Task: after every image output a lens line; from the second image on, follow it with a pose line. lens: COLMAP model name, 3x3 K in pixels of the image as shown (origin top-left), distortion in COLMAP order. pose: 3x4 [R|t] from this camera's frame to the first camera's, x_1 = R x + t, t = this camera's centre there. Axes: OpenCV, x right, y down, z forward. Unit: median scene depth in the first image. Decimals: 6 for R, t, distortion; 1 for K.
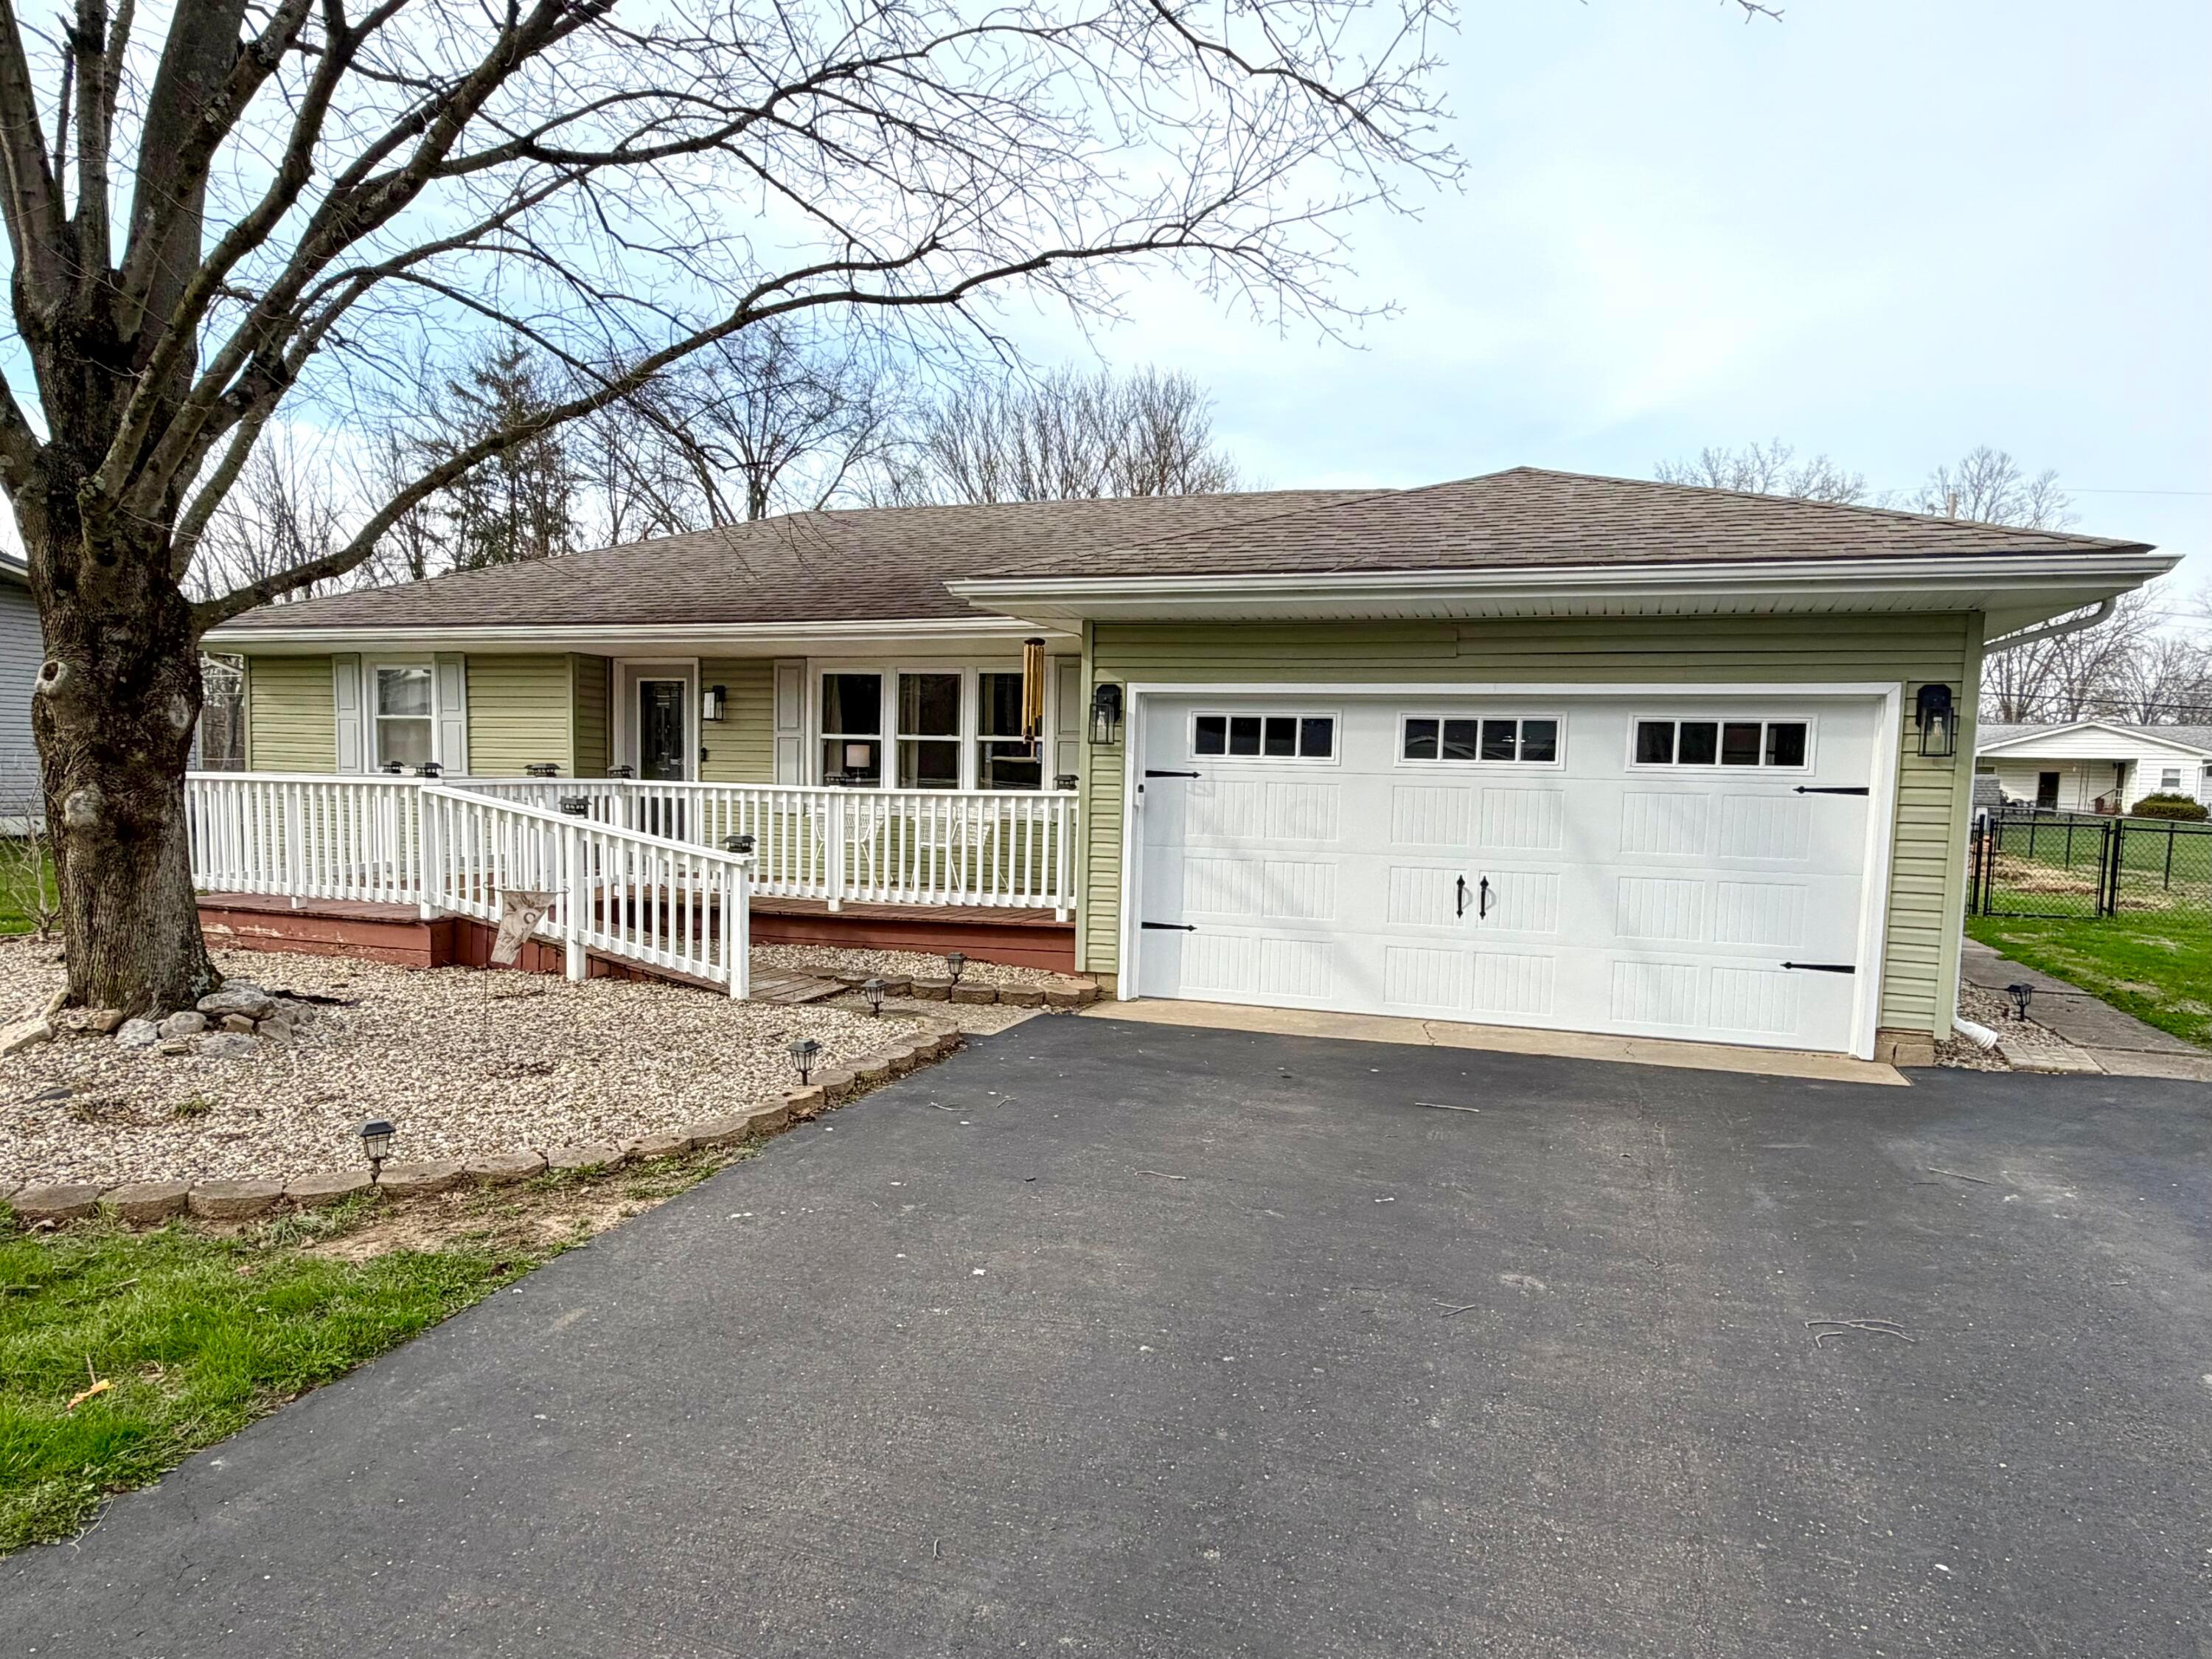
lens RADIAL K [[1398.1, 0, 1063.7], [0, 1398.1, 915.1], [0, 0, 1]] dist [-0.000757, -0.001068]
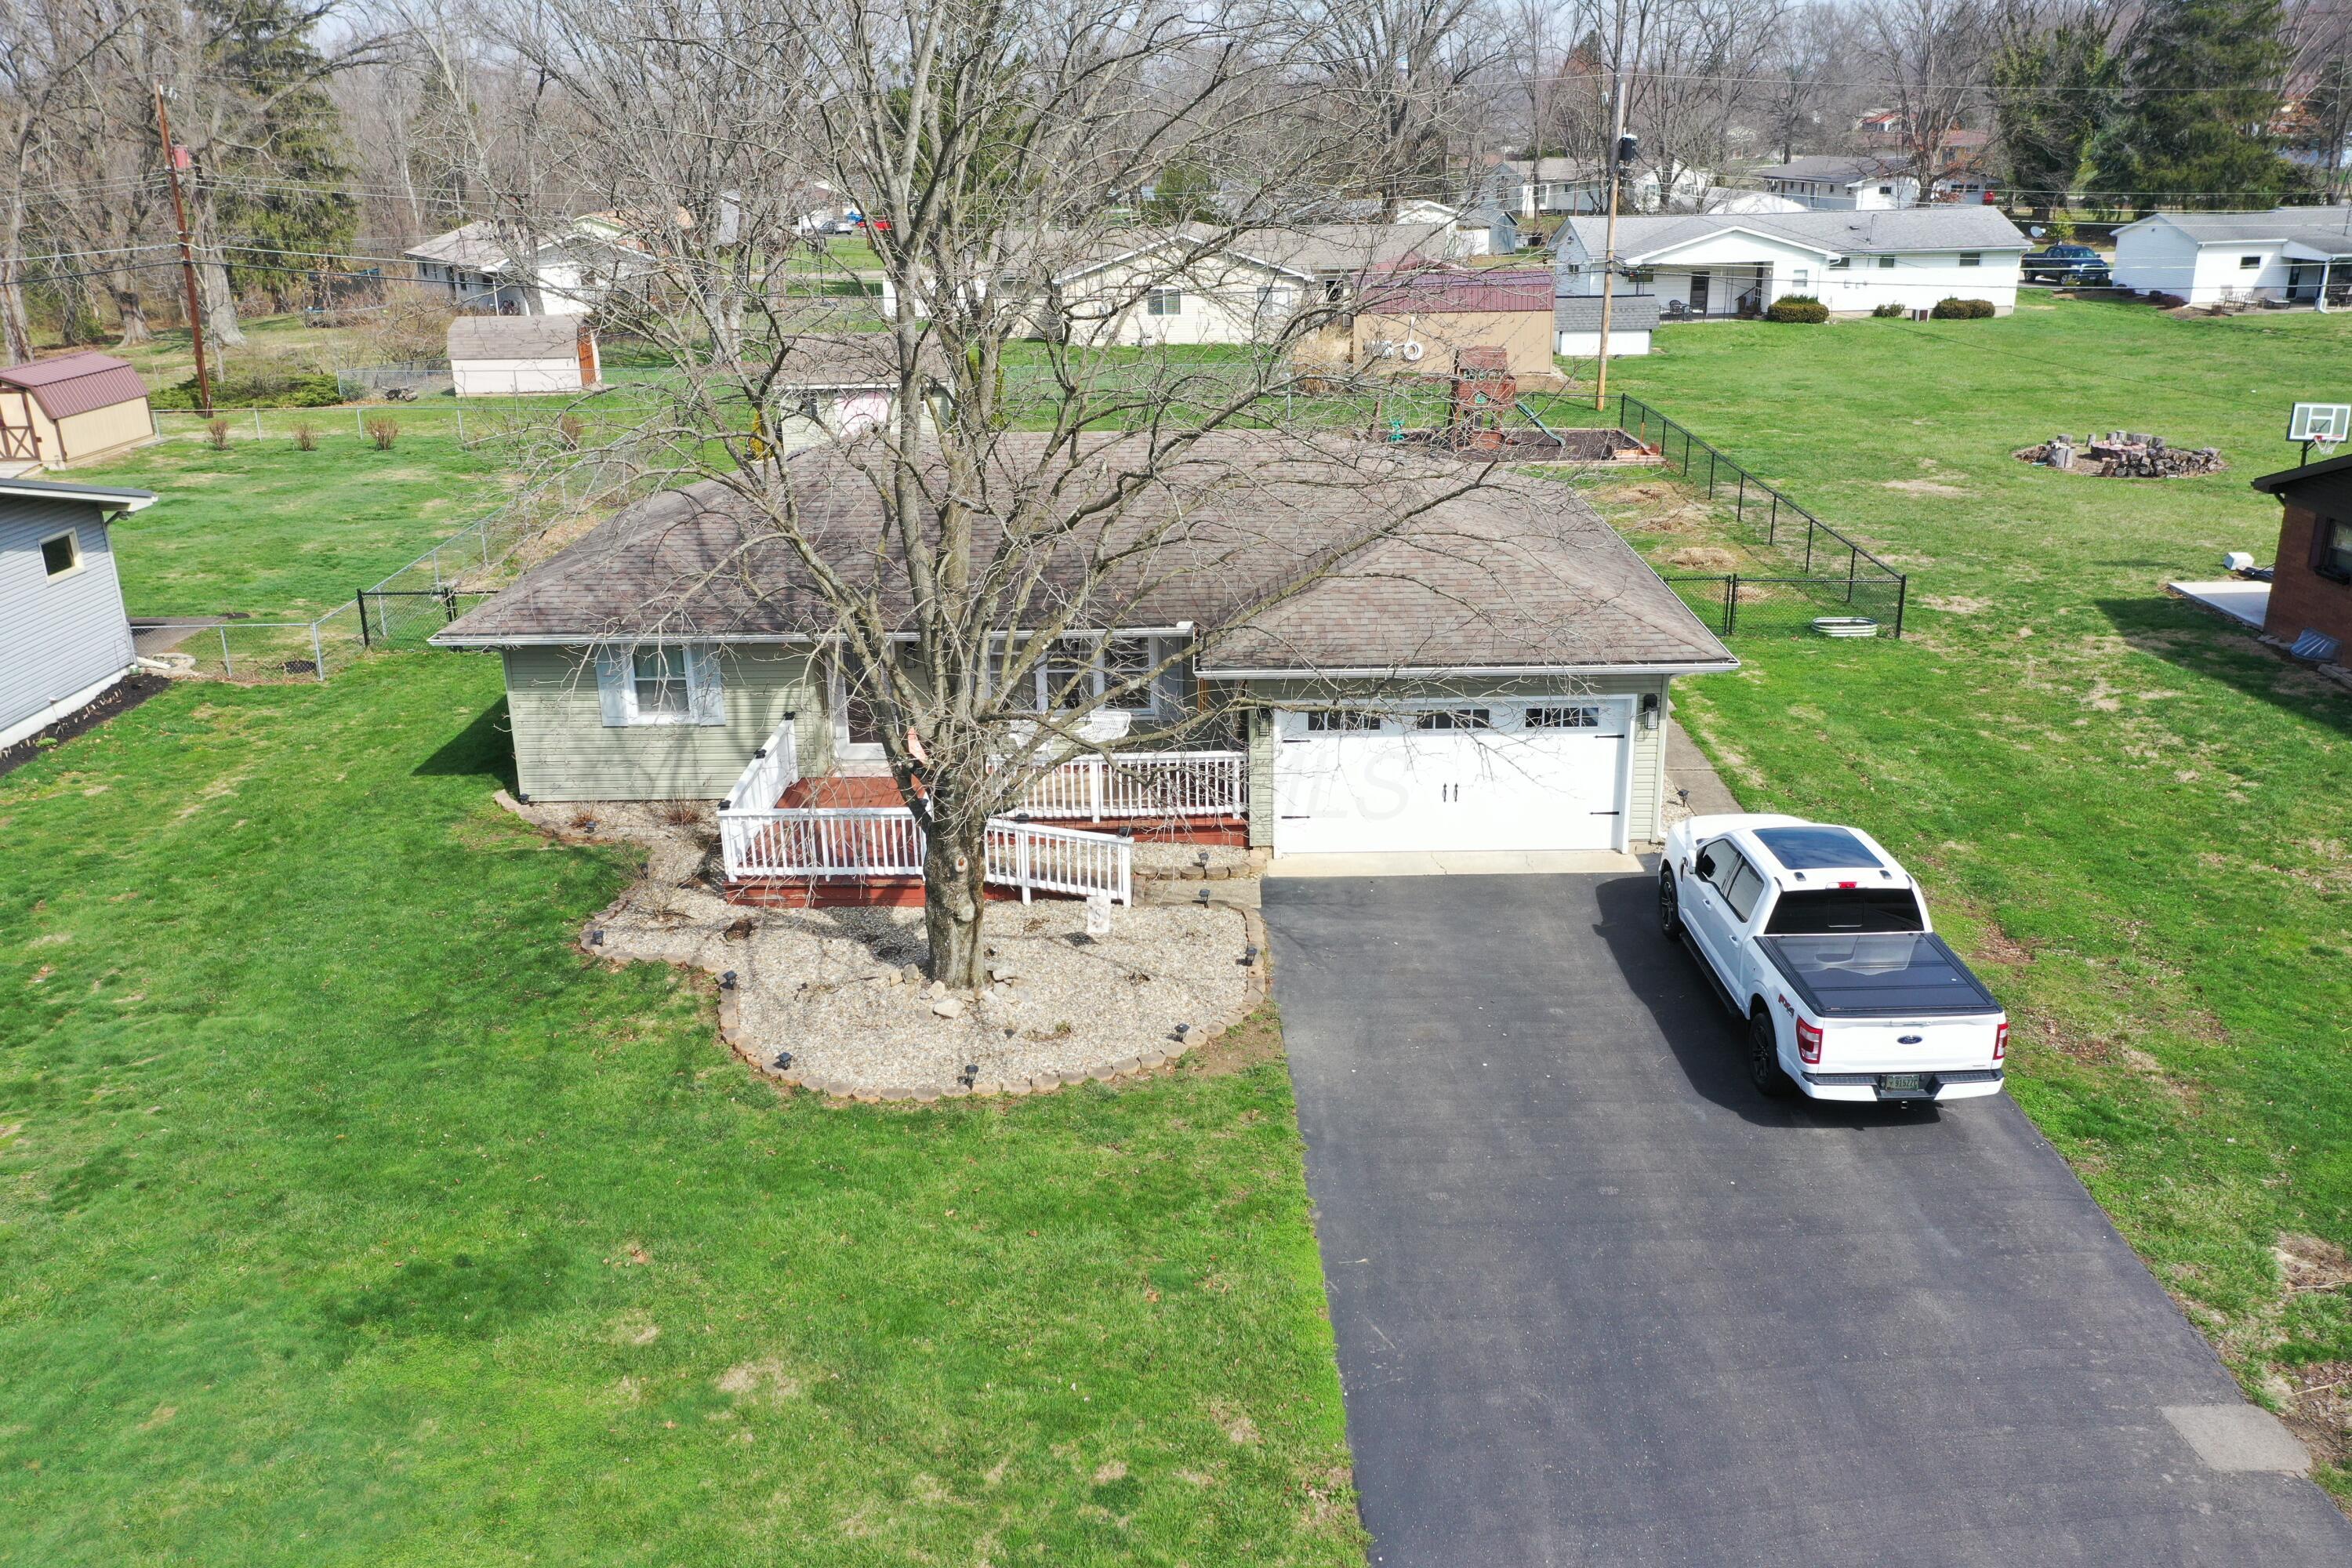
lens RADIAL K [[1859.6, 0, 1176.0], [0, 1859.6, 784.0], [0, 0, 1]] dist [0.012284, 0.004045]
pose [[0.938203, -0.149057, 0.312342, -0.909872], [0.071240, 0.966348, 0.247175, -0.709343], [-0.338674, -0.209649, 0.917250, -1.325330]]
